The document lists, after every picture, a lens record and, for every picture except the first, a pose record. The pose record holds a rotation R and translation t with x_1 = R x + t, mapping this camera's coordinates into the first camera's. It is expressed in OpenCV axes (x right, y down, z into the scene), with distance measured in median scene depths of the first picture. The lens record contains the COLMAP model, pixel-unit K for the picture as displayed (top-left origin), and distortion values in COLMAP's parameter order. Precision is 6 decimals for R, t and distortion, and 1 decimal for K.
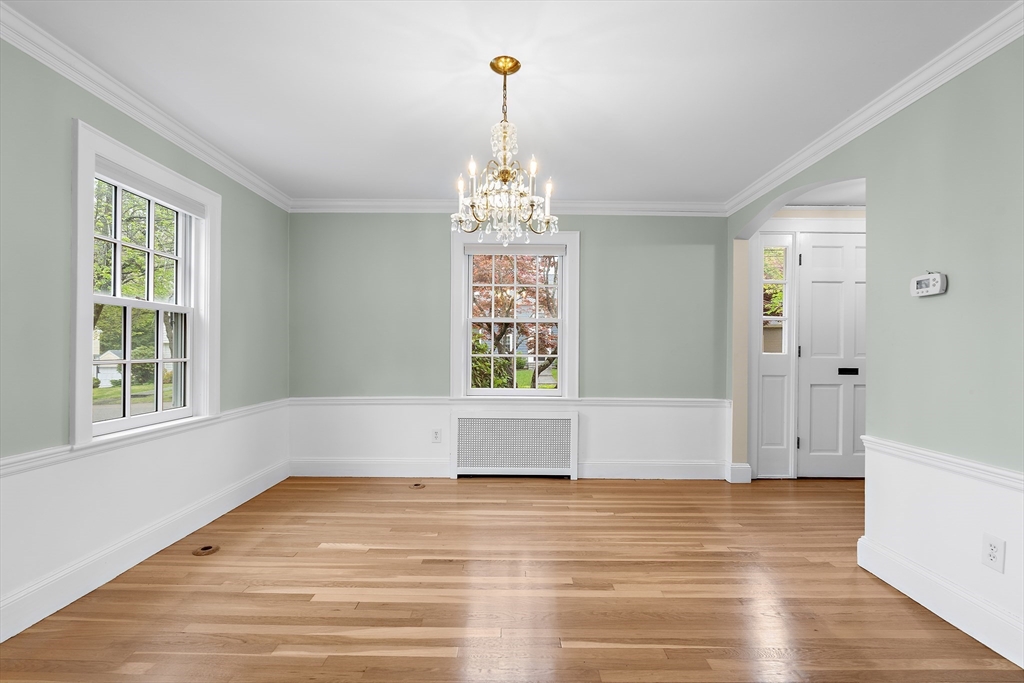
lens RADIAL K [[454.7, 0, 508.2], [0, 454.7, 342.6], [0, 0, 1]] dist [-0.002691, -0.000515]
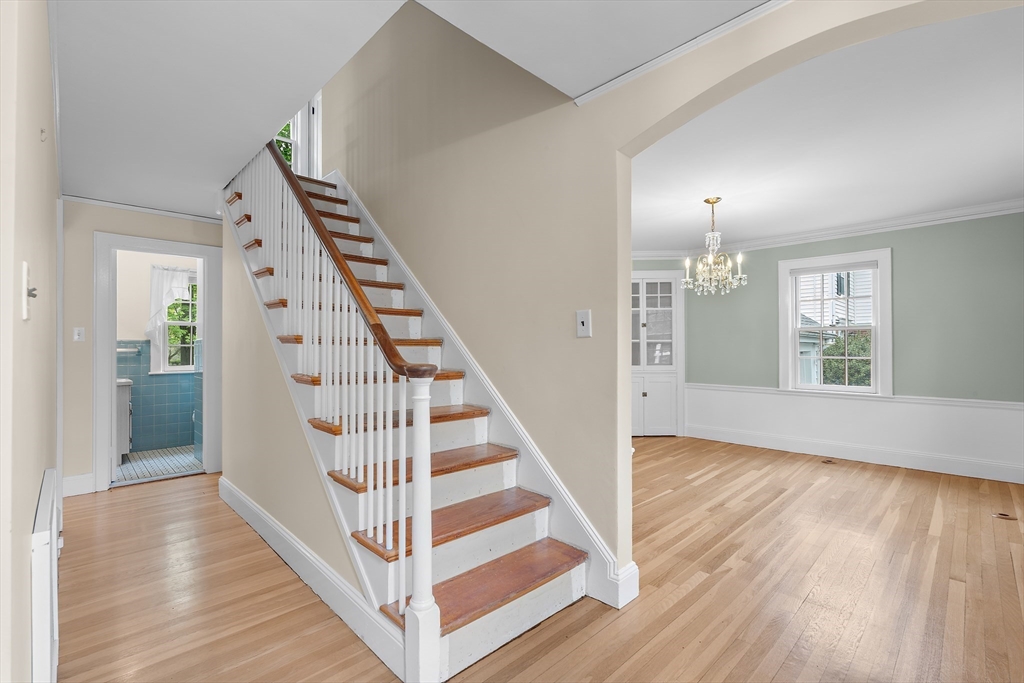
lens RADIAL K [[454.7, 0, 518.1], [0, 454.7, 346.8], [0, 0, 1]] dist [-0.002691, -0.000515]
pose [[-0.706260, -0.014551, -0.707803, 1.318896], [-0.001511, 0.999817, -0.019047, 0.027527], [0.707950, -0.012383, -0.706154, 1.239529]]
